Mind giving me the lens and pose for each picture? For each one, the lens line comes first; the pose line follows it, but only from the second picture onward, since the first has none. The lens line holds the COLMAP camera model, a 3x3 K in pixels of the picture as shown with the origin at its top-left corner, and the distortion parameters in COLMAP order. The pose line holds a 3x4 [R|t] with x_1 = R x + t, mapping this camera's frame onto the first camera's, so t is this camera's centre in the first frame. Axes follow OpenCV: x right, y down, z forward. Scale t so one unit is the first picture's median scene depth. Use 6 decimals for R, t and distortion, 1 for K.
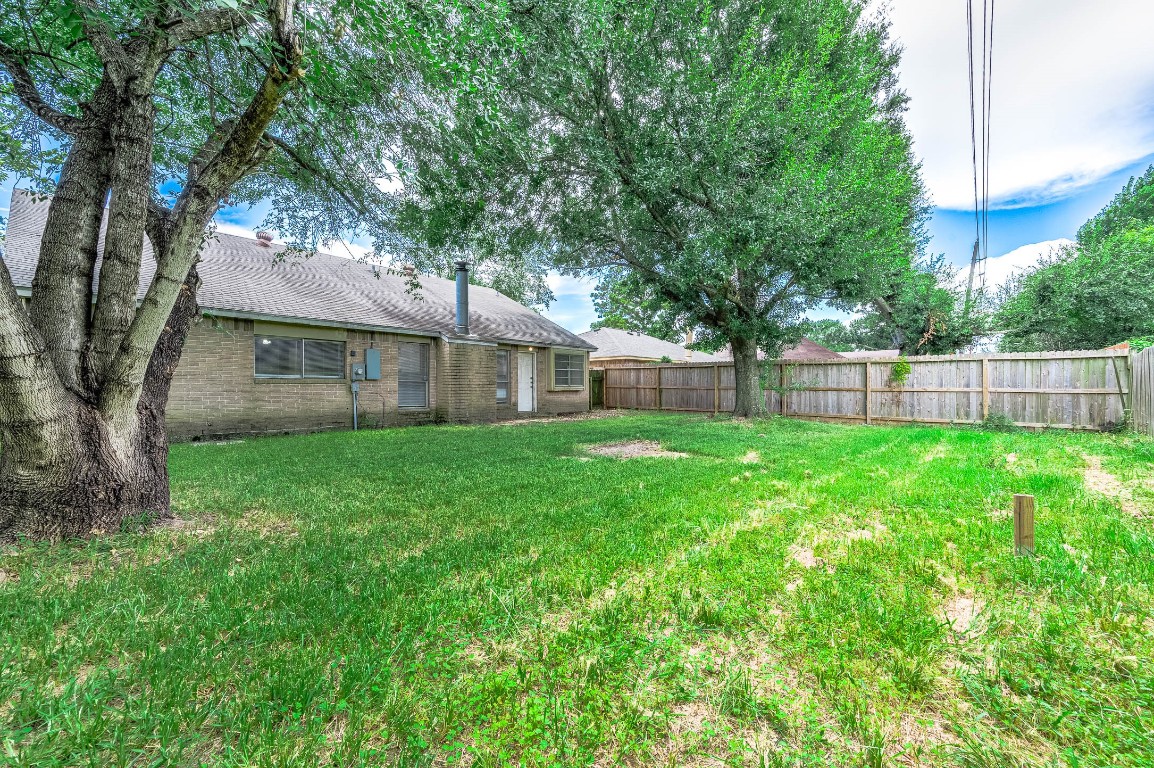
lens RADIAL K [[447.7, 0, 576.6], [0, 447.7, 389.2], [0, 0, 1]] dist [0.001141, 0.000010]
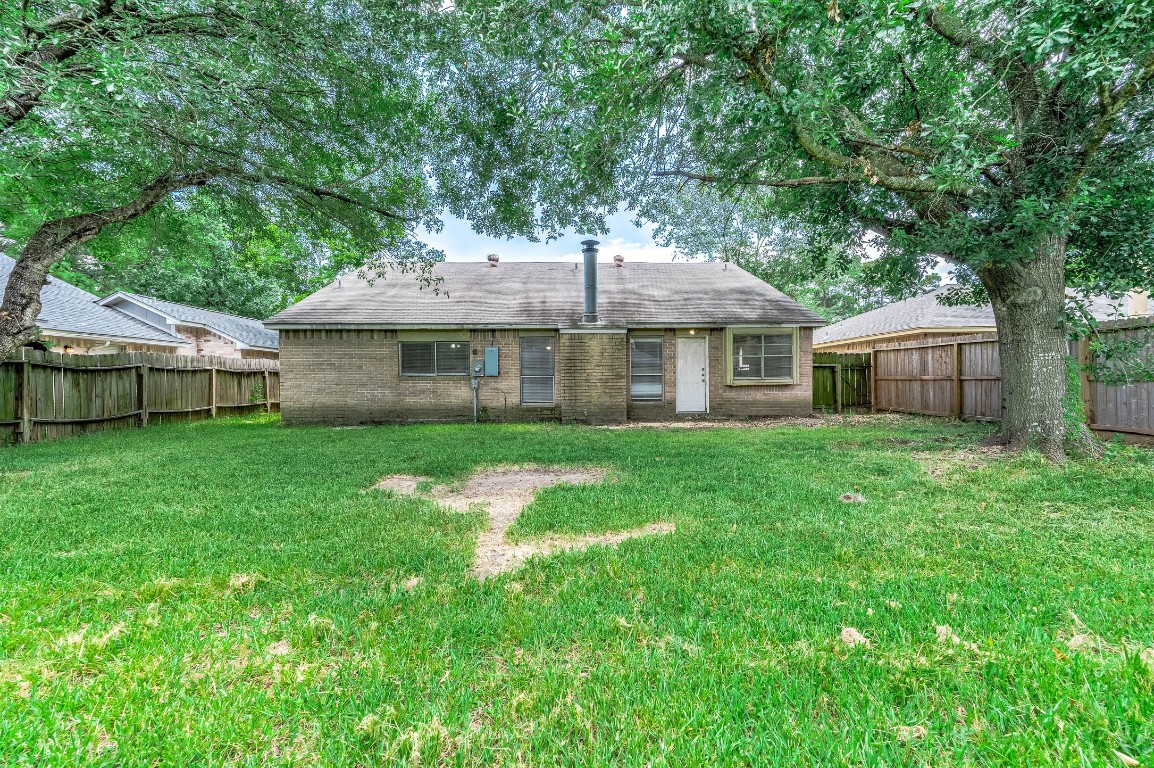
lens RADIAL K [[447.7, 0, 576.8], [0, 447.7, 378.5], [0, 0, 1]] dist [0.001141, 0.000010]
pose [[0.687155, -0.011691, -0.726417, 0.333390], [0.006946, 0.999931, -0.009523, -0.002728], [0.726478, 0.001498, 0.687188, 0.326478]]
